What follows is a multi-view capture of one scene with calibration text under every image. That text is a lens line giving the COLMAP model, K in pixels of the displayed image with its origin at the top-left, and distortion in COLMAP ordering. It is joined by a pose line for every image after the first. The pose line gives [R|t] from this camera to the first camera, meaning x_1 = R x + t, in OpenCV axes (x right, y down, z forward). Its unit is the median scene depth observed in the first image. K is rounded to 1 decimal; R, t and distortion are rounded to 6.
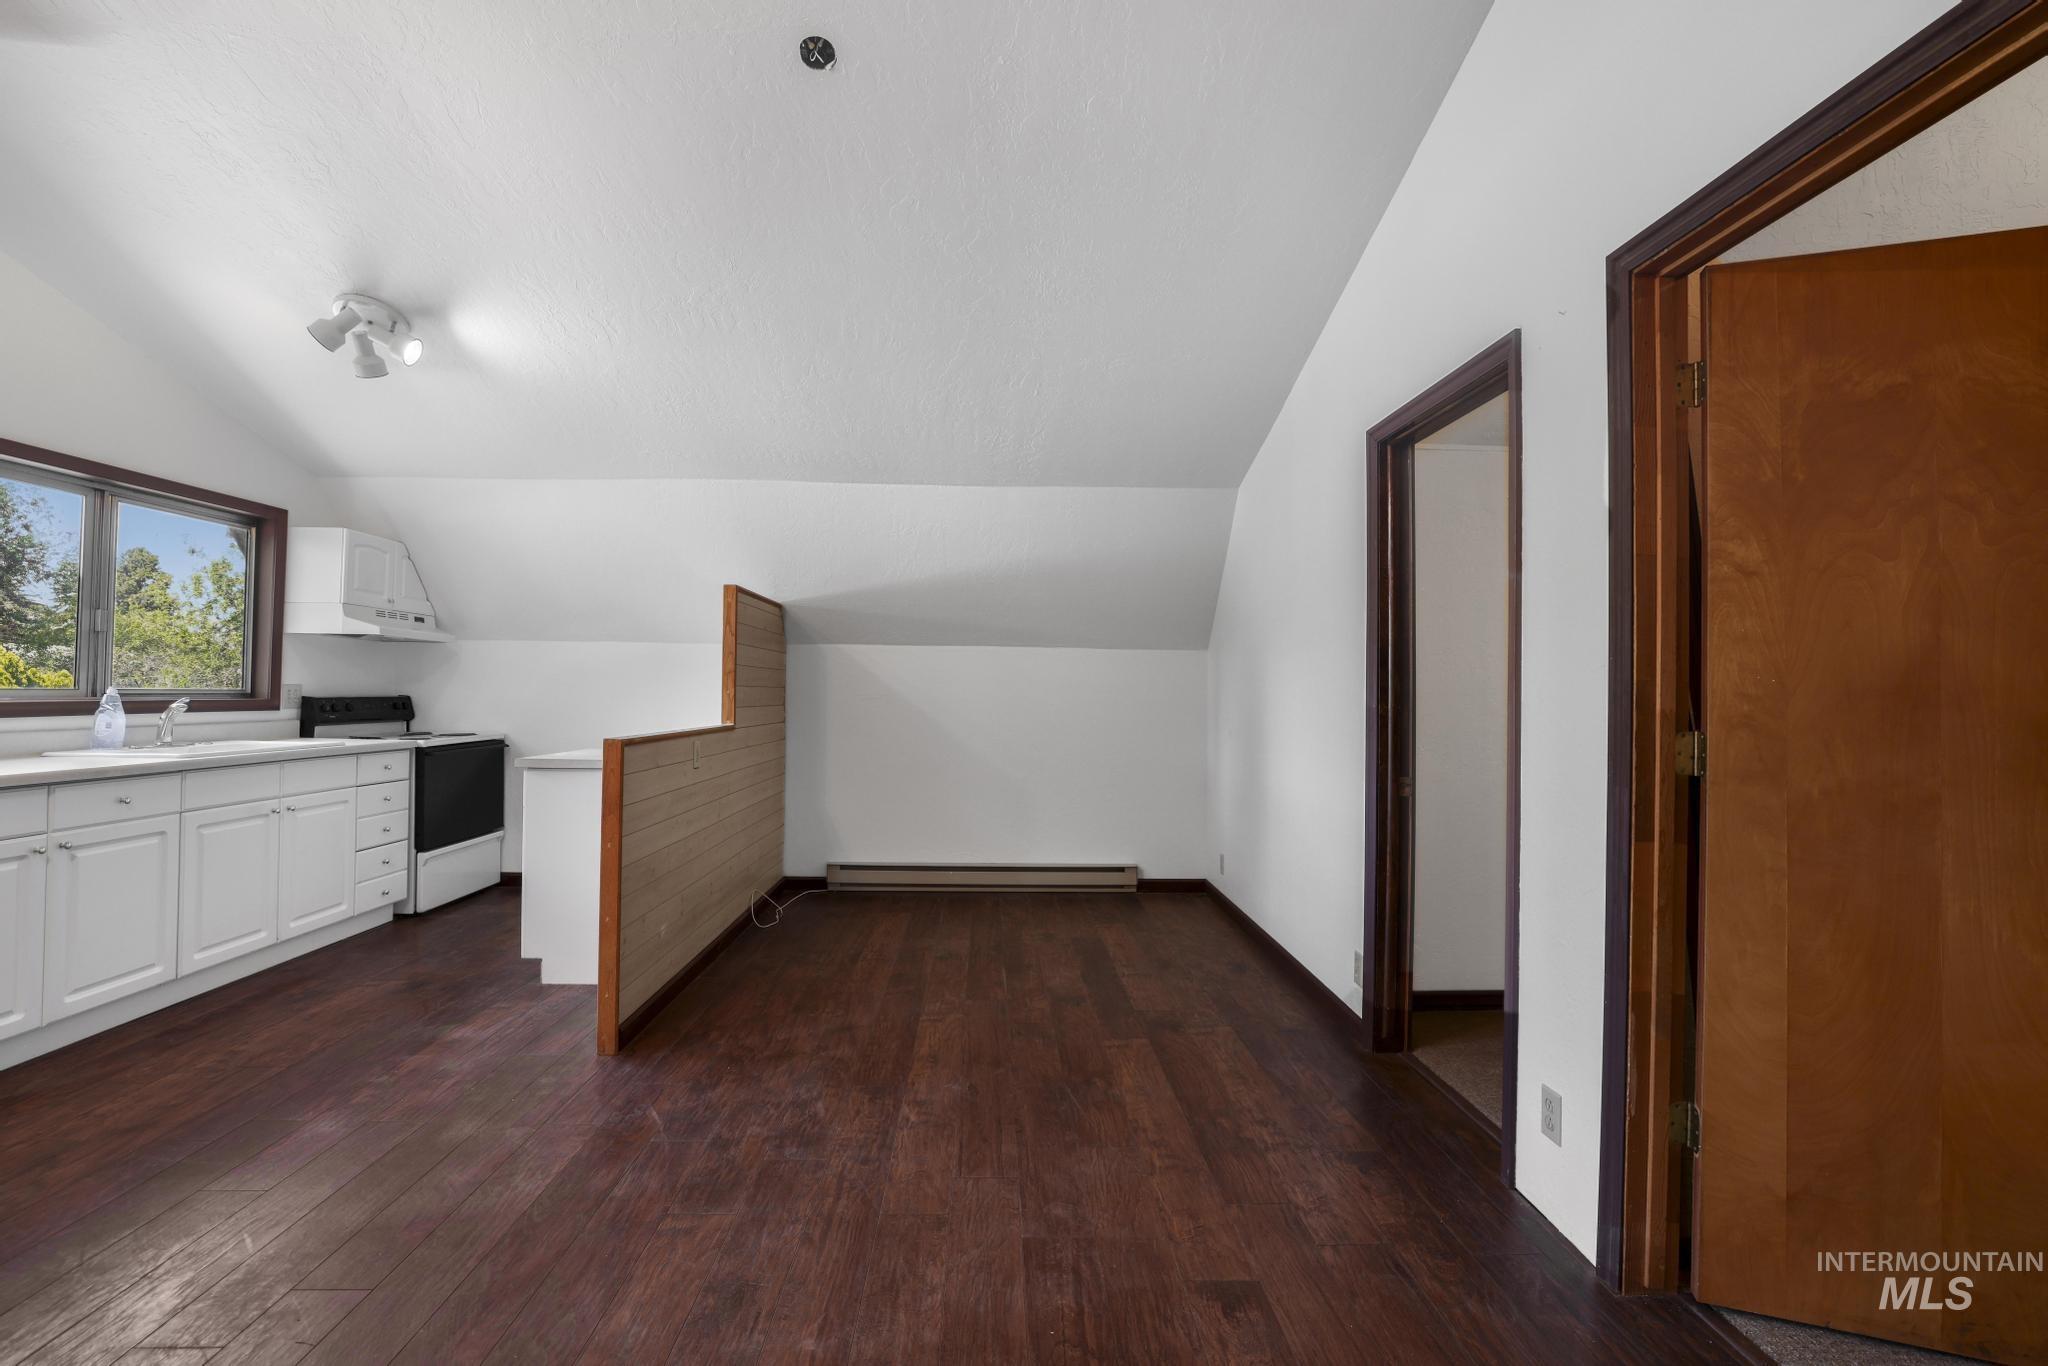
lens RADIAL K [[896.6, 0, 1024.0], [0, 896.6, 683.0], [0, 0, 1]] dist [-0.048339, 0.017426]
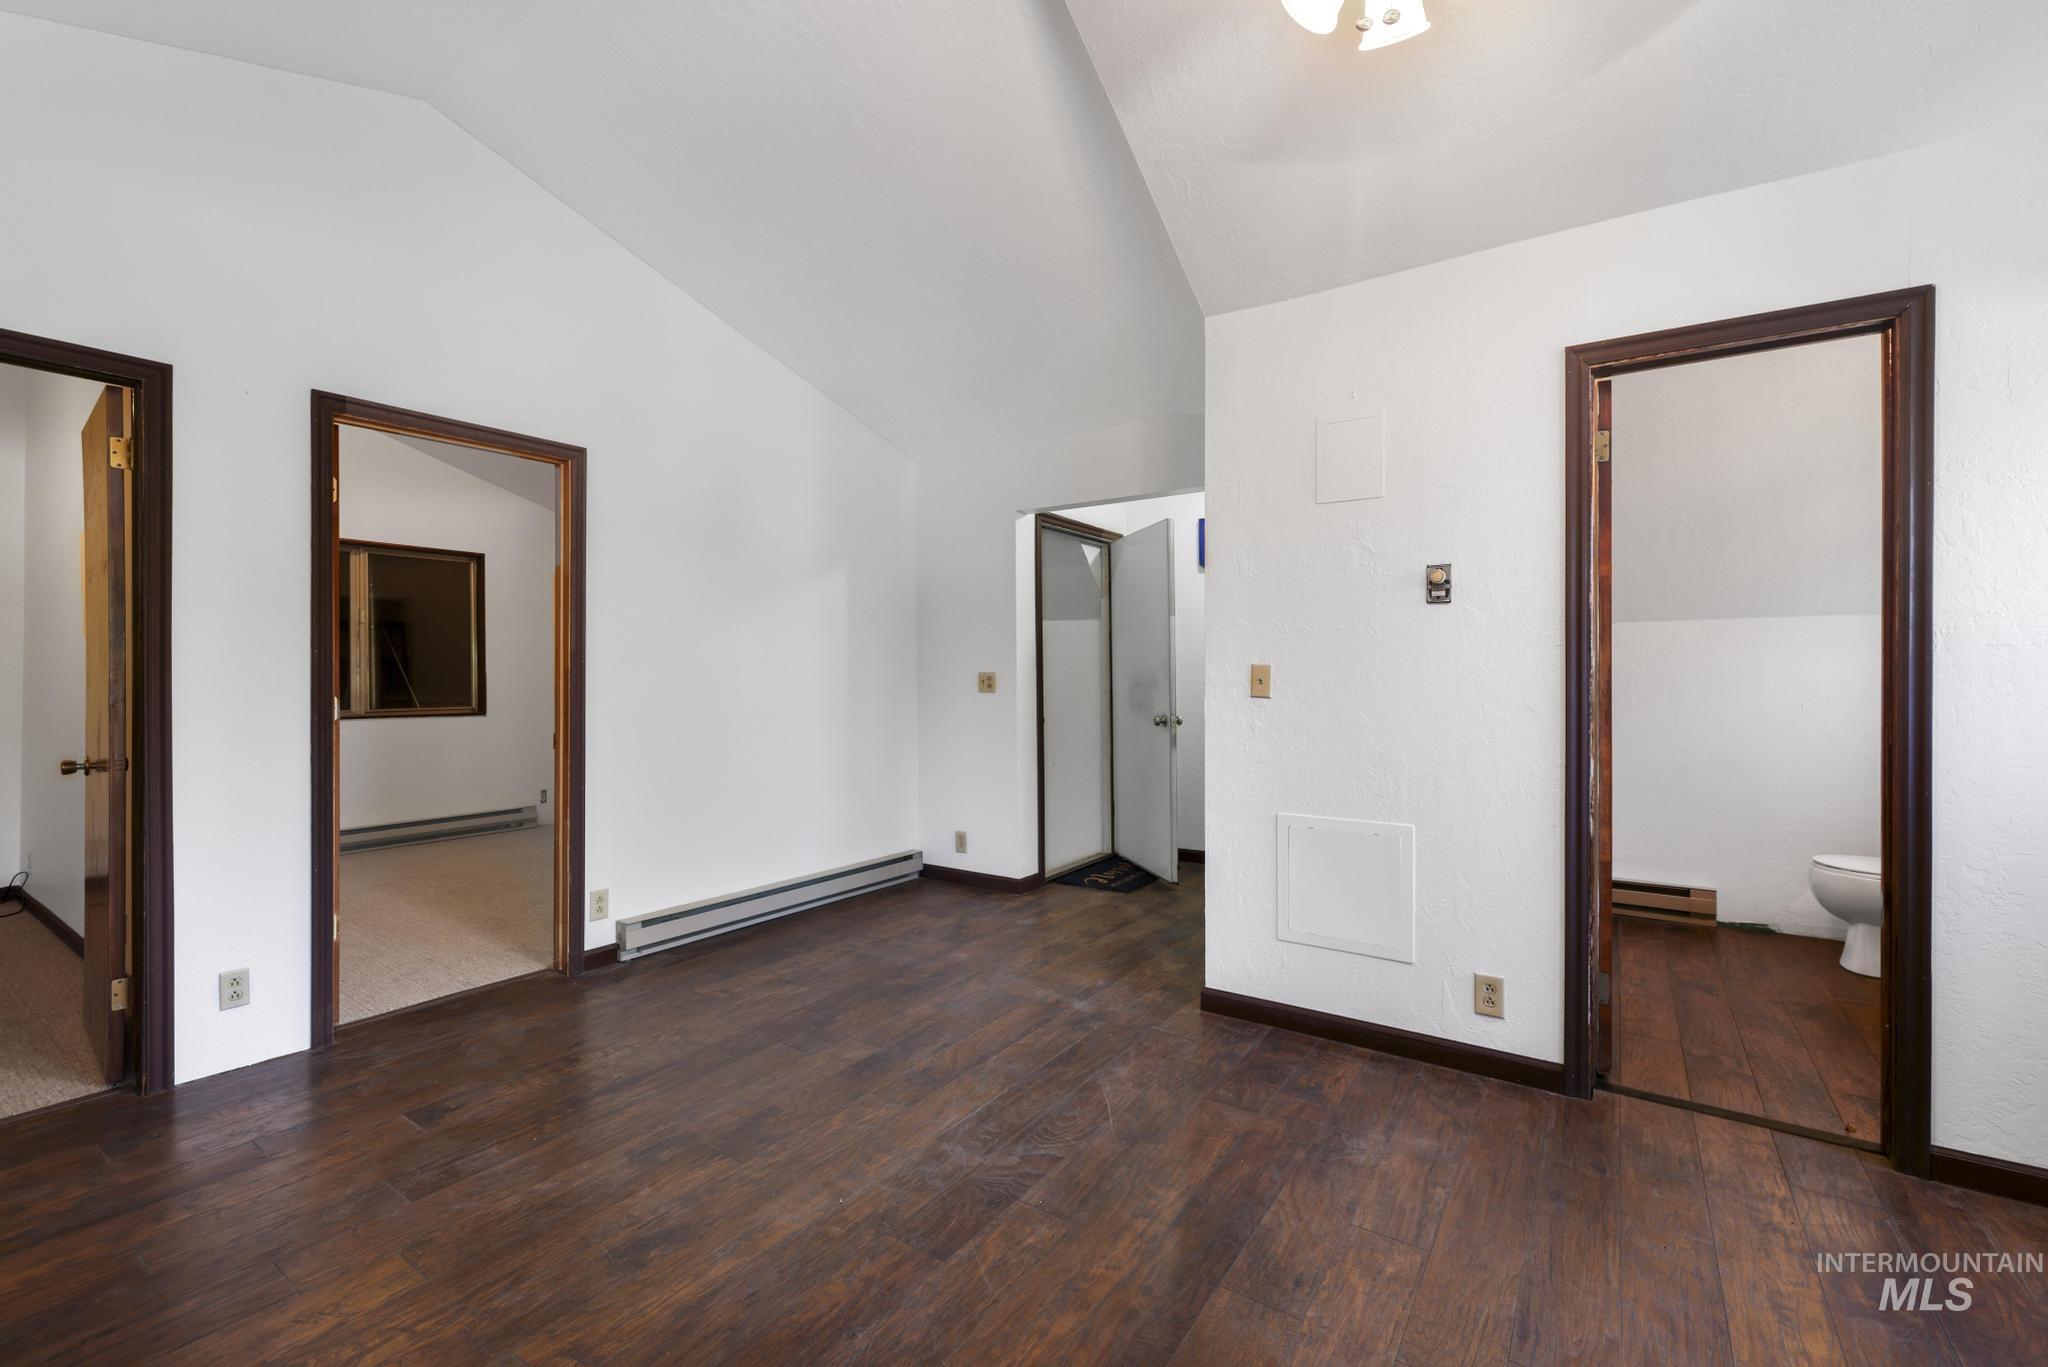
lens RADIAL K [[867.5, 0, 1016.8], [0, 867.5, 677.2], [0, 0, 1]] dist [-0.000323, -0.000706]
pose [[-0.800872, -0.011310, 0.598729, -0.712385], [-0.012062, 0.999923, 0.002754, 0.000683], [-0.598715, -0.005017, -0.800947, 0.846732]]
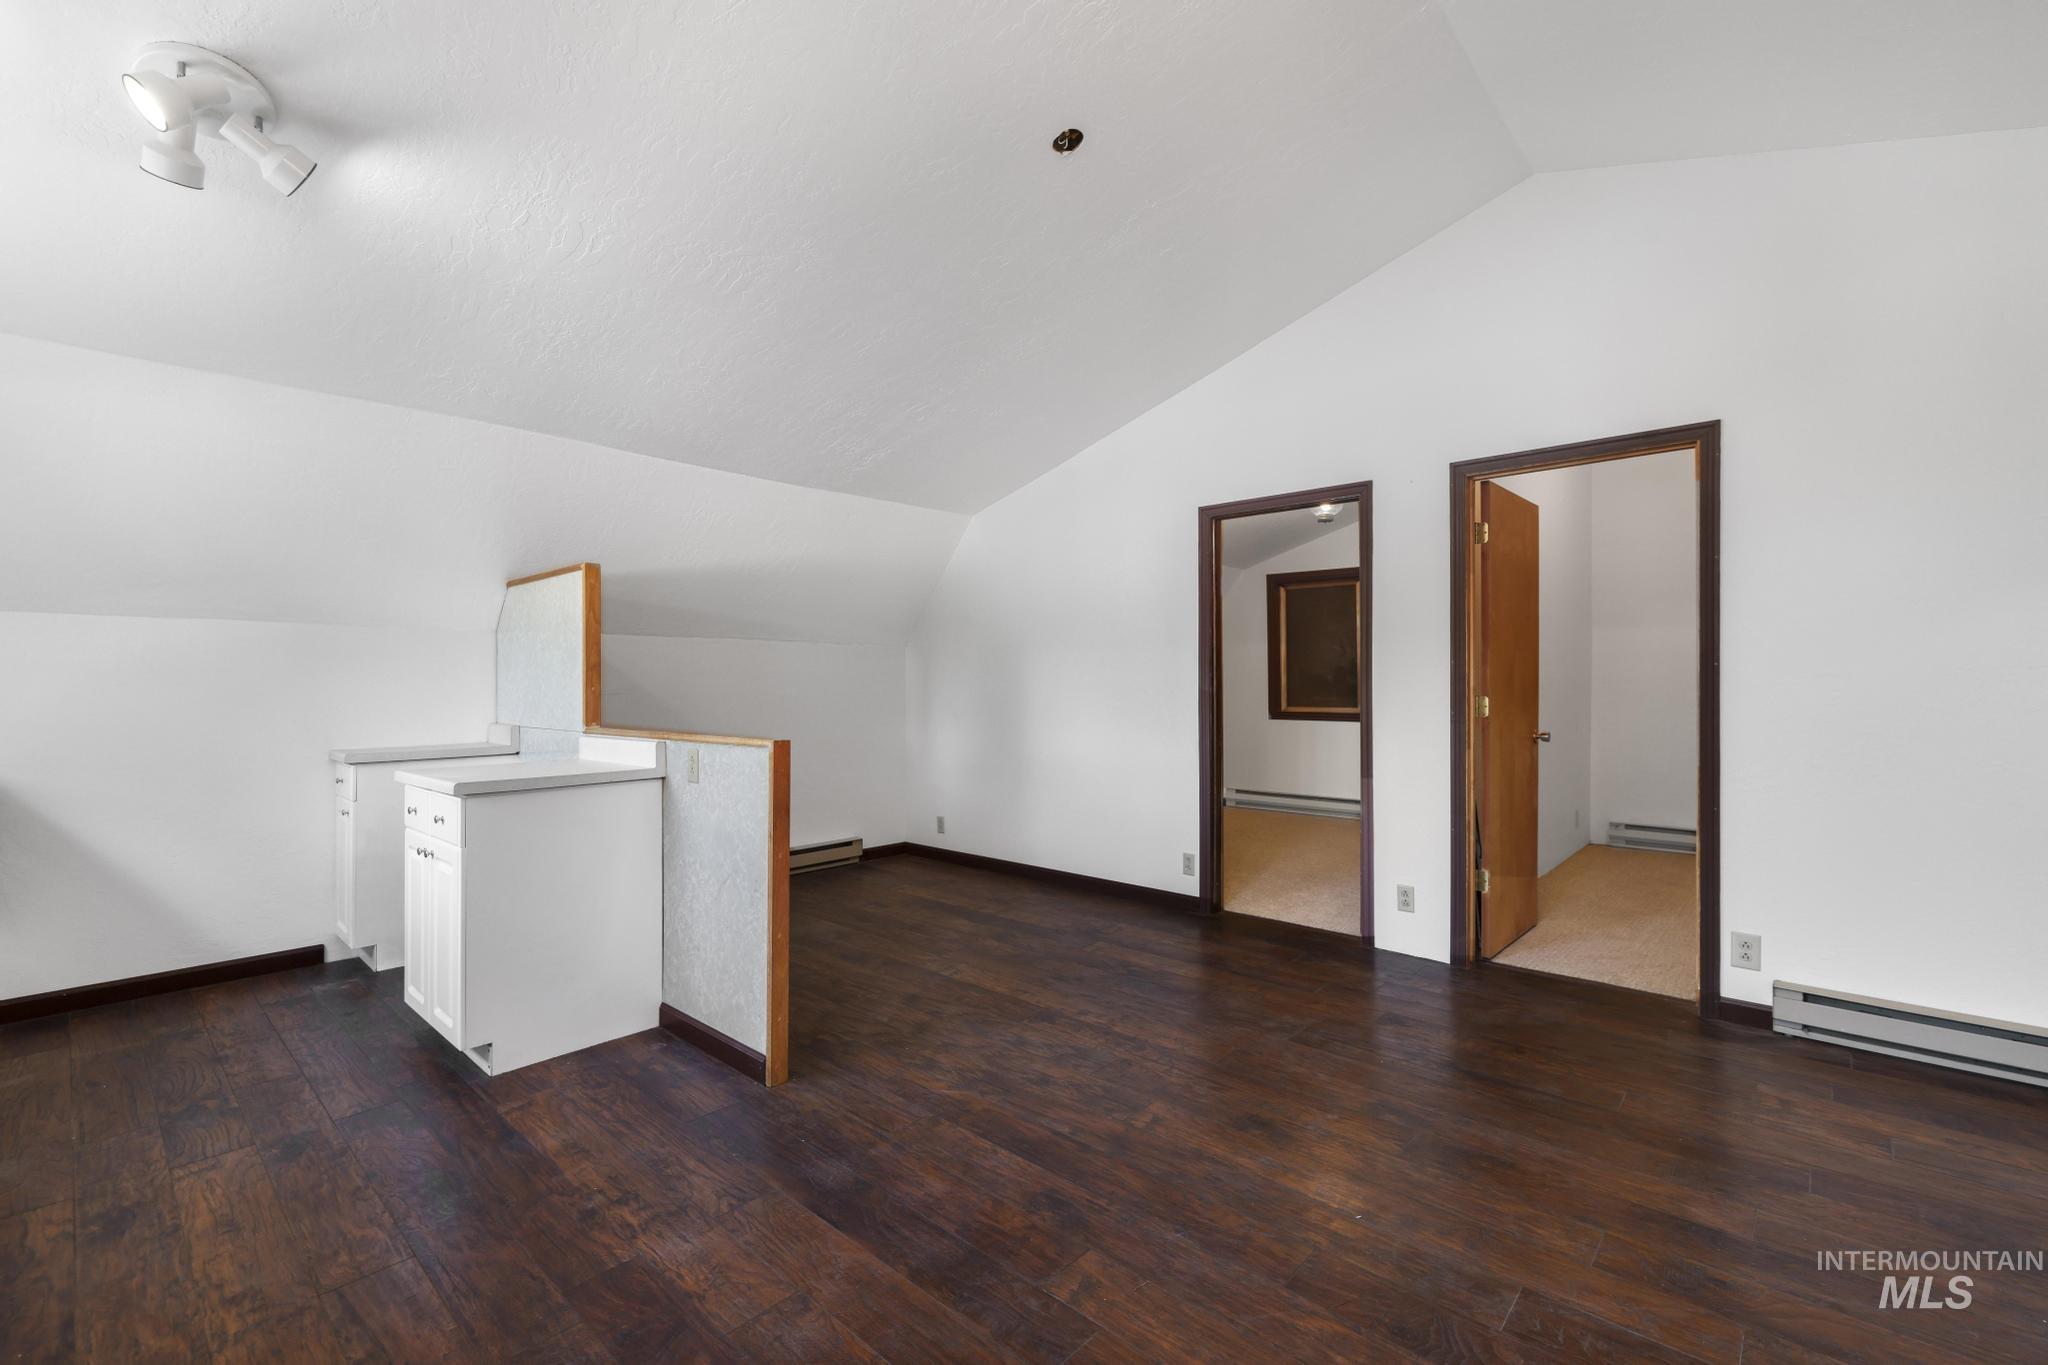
lens RADIAL K [[867.5, 0, 1016.8], [0, 867.5, 676.2], [0, 0, 1]] dist [-0.000323, -0.000706]
pose [[0.701594, -0.008288, 0.712529, -0.842511], [0.005203, 0.999965, 0.006509, -0.006078], [-0.712558, -0.000860, 0.701613, 0.171895]]
